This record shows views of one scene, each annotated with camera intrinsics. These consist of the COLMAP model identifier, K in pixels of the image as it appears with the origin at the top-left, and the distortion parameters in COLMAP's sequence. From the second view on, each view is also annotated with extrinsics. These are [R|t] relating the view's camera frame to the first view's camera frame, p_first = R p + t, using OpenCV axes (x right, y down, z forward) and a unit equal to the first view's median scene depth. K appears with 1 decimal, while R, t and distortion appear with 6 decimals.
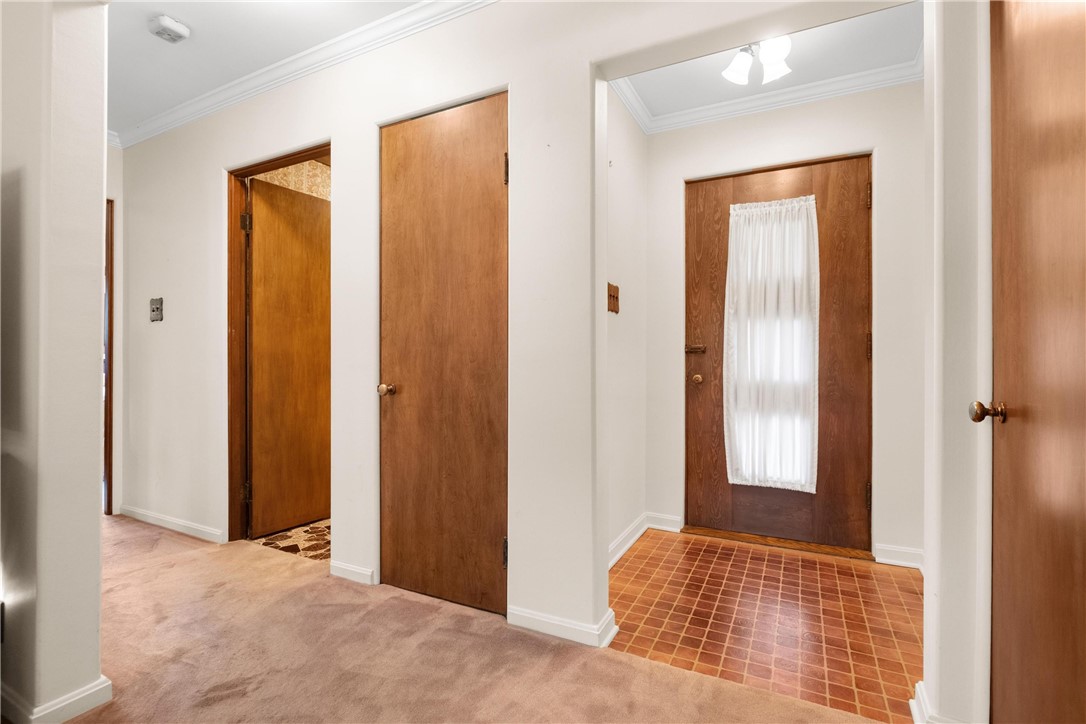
lens RADIAL K [[504.4, 0, 540.9], [0, 504.4, 359.8], [0, 0, 1]] dist [-0.003265, -0.000221]
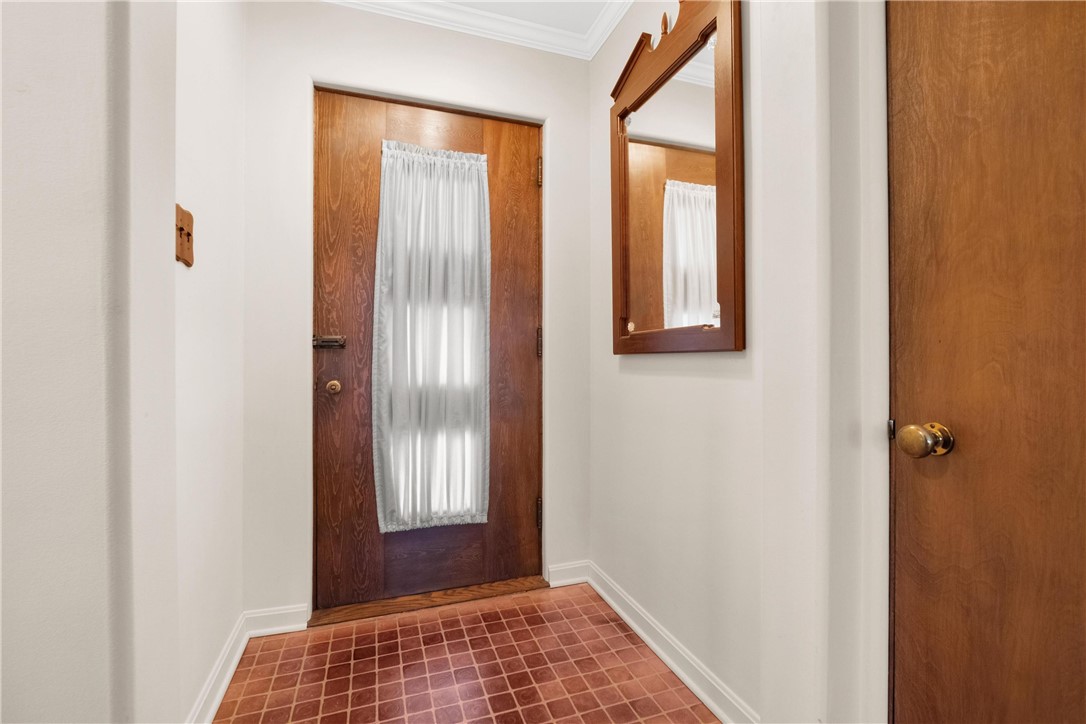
lens RADIAL K [[478.0, 0, 546.7], [0, 478.0, 356.0], [0, 0, 1]] dist [-0.013158, 0.000315]
pose [[0.682869, 0.001023, 0.730540, 0.047663], [0.001394, 0.999995, -0.002703, -0.001141], [-0.730539, 0.002864, 0.682864, 0.399257]]
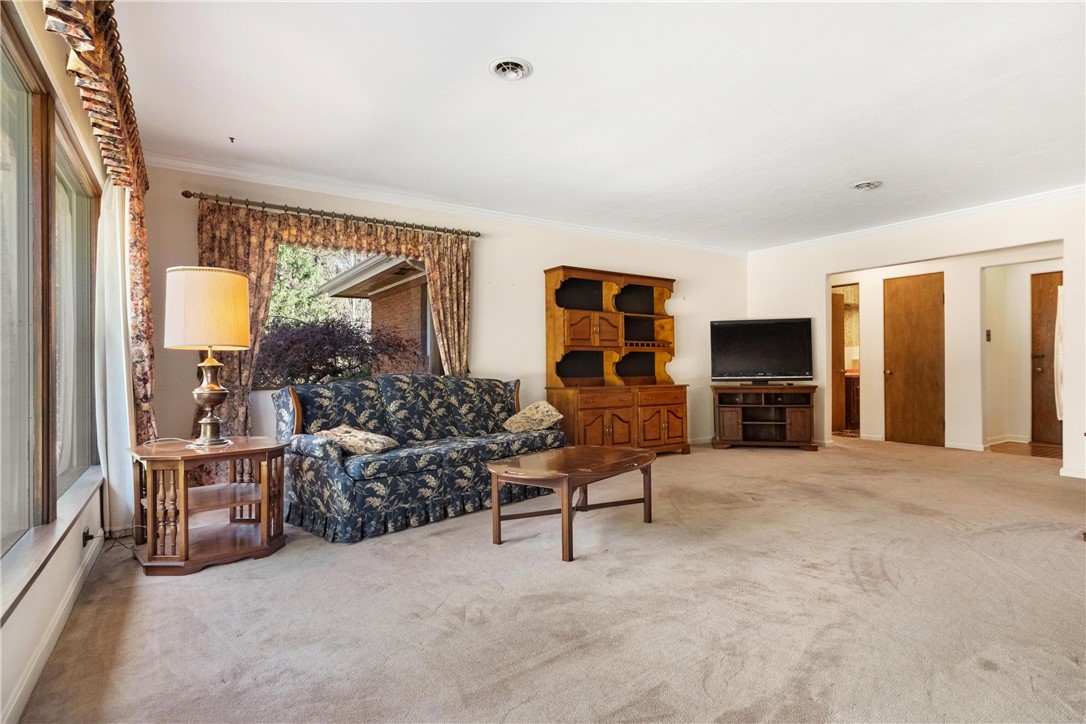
lens RADIAL K [[539.6, 0, 545.1], [0, 539.6, 363.8], [0, 0, 1]] dist [-0.002381, -0.000578]
pose [[0.866759, -0.004136, -0.498711, -0.378081], [0.007122, 0.999966, 0.004085, -0.012227], [0.498677, -0.007092, 0.866759, -2.112613]]
